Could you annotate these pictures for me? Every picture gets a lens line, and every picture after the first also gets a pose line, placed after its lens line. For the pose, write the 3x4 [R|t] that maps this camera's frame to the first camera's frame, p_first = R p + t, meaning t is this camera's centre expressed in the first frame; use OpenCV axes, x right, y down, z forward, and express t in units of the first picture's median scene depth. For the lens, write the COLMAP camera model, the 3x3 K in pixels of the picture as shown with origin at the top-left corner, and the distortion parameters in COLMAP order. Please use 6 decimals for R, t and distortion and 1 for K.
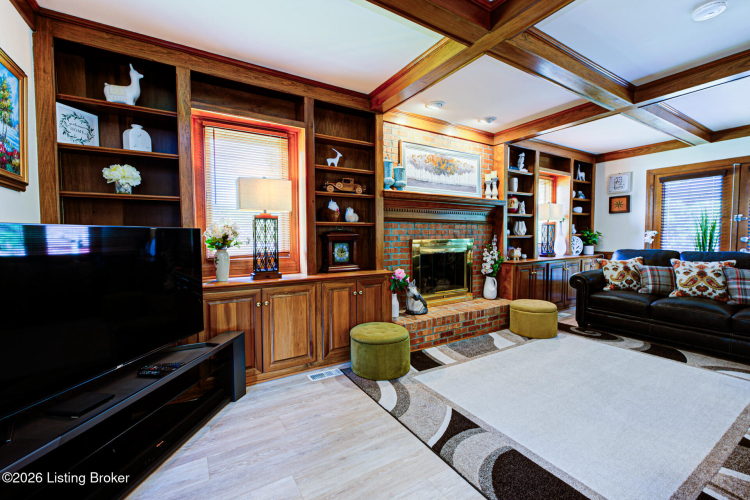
lens RADIAL K [[314.5, 0, 375.3], [0, 314.5, 249.5], [0, 0, 1]] dist [-0.002339, 0.000548]
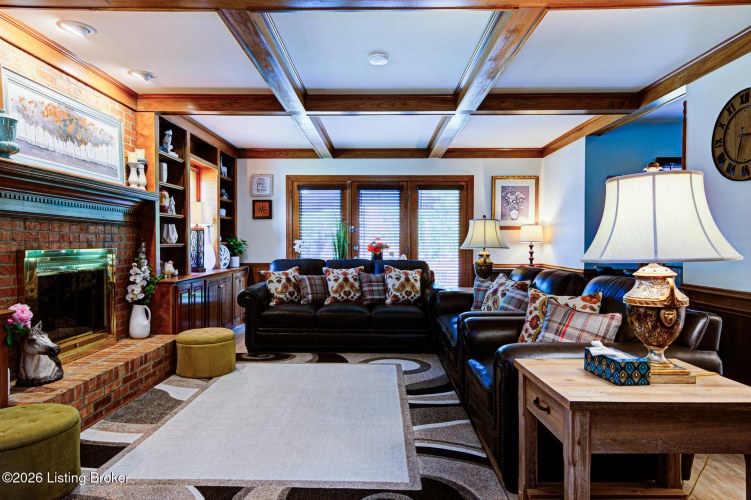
lens RADIAL K [[473.8, 0, 375.1], [0, 473.8, 248.8], [0, 0, 1]] dist [0.010807, 0.003837]
pose [[0.528867, -0.003930, 0.848695, -0.258830], [0.032081, 0.999367, -0.015364, -0.001374], [-0.848098, 0.035353, 0.528659, 0.036180]]
